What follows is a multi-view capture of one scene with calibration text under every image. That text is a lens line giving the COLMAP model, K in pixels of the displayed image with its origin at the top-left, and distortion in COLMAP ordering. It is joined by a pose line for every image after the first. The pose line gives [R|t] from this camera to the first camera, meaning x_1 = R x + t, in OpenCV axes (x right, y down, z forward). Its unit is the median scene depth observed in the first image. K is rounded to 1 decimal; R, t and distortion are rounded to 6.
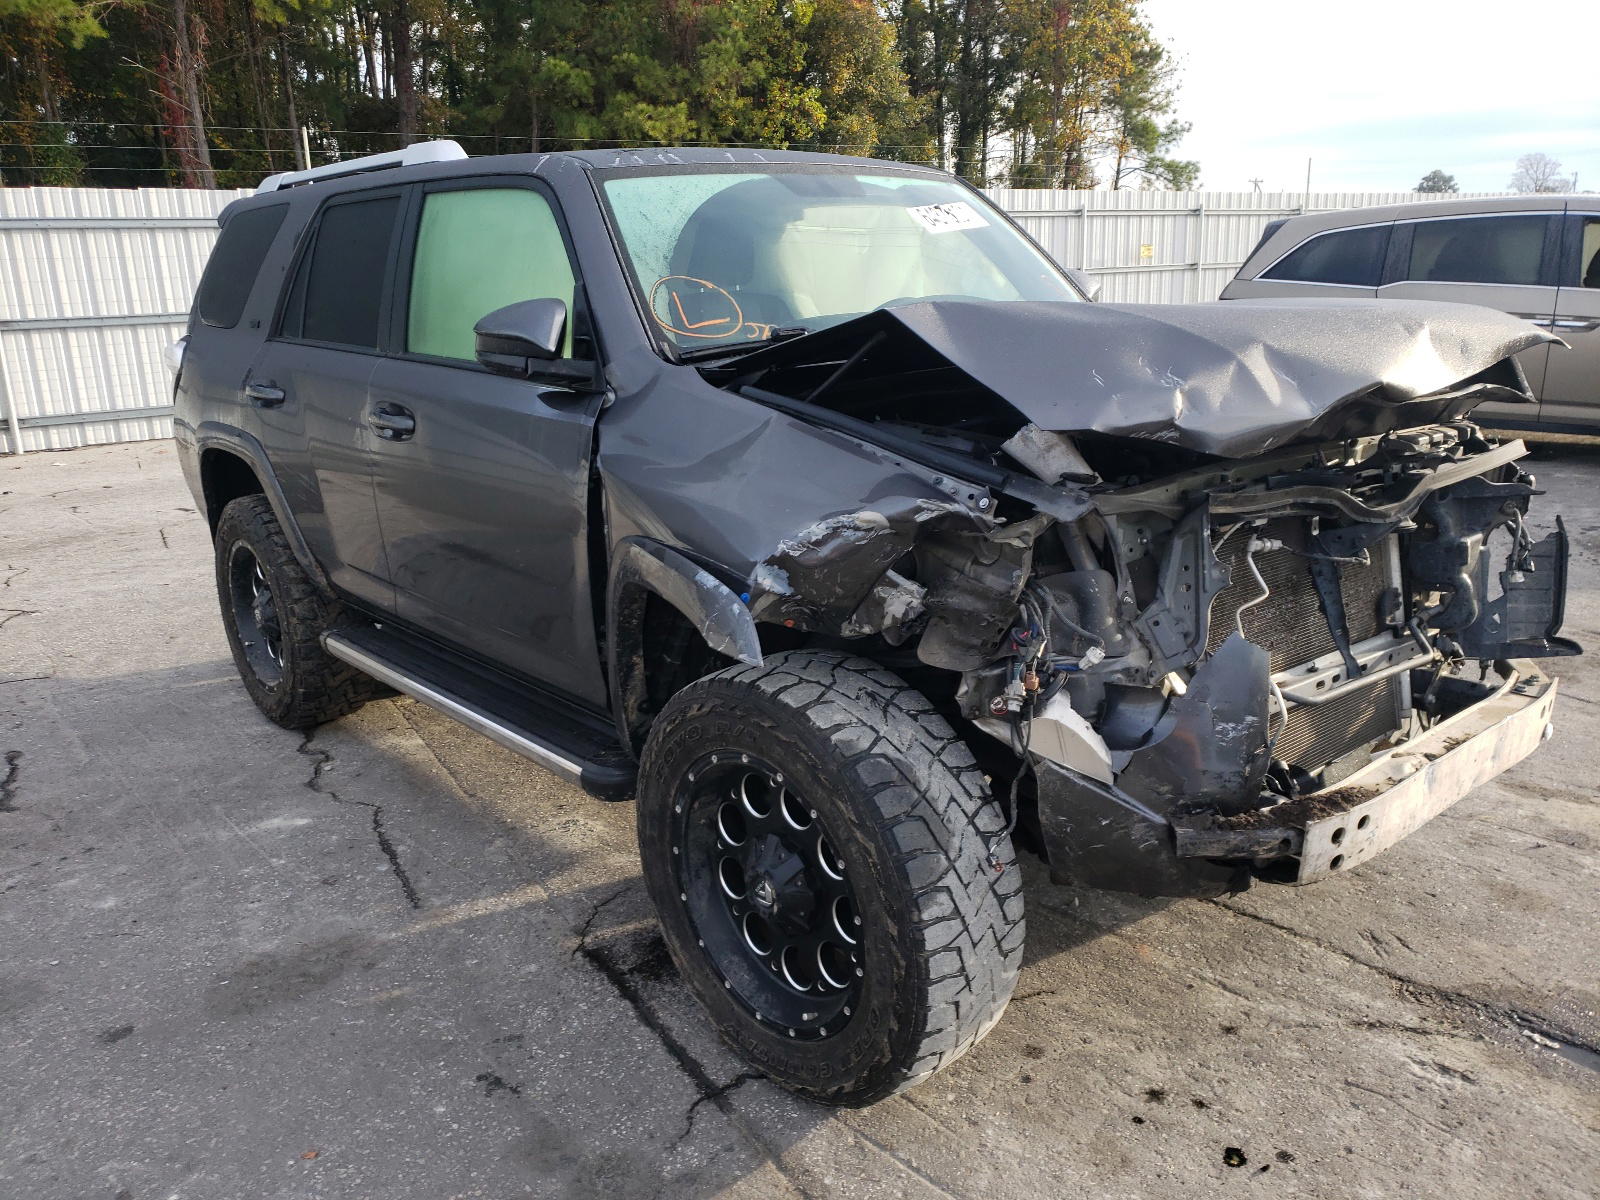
lens RADIAL K [[1239.2, 0, 800.0], [0, 1239.2, 600.0], [0, 0, 1]] dist [0.124055, -0.115679]
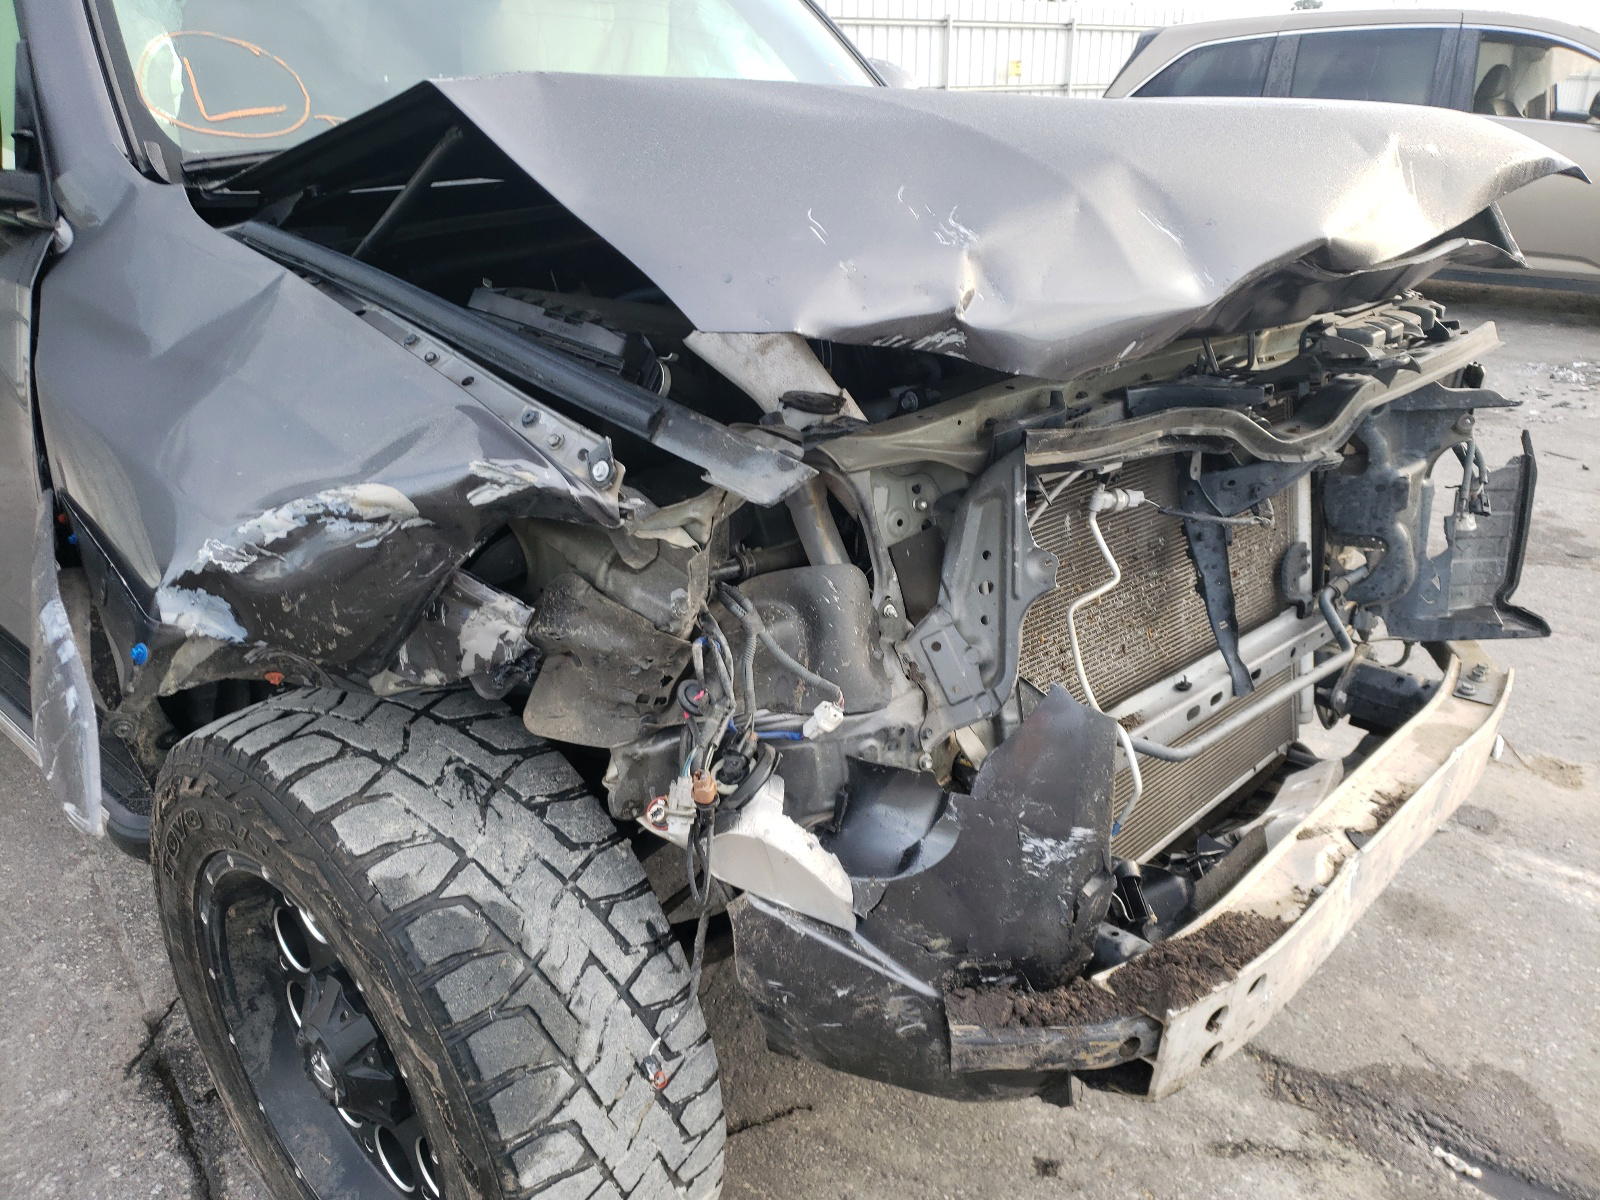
lens RADIAL K [[1518.8, 0, 699.2], [0, 1518.8, 700.0], [0, 0, 1]] dist [0.192716, -0.393369]
pose [[0.996056, -0.016082, 0.087257, 0.108470], [0.004254, 0.990962, 0.134079, -0.056650], [-0.088624, -0.133179, 0.987122, 0.287517]]
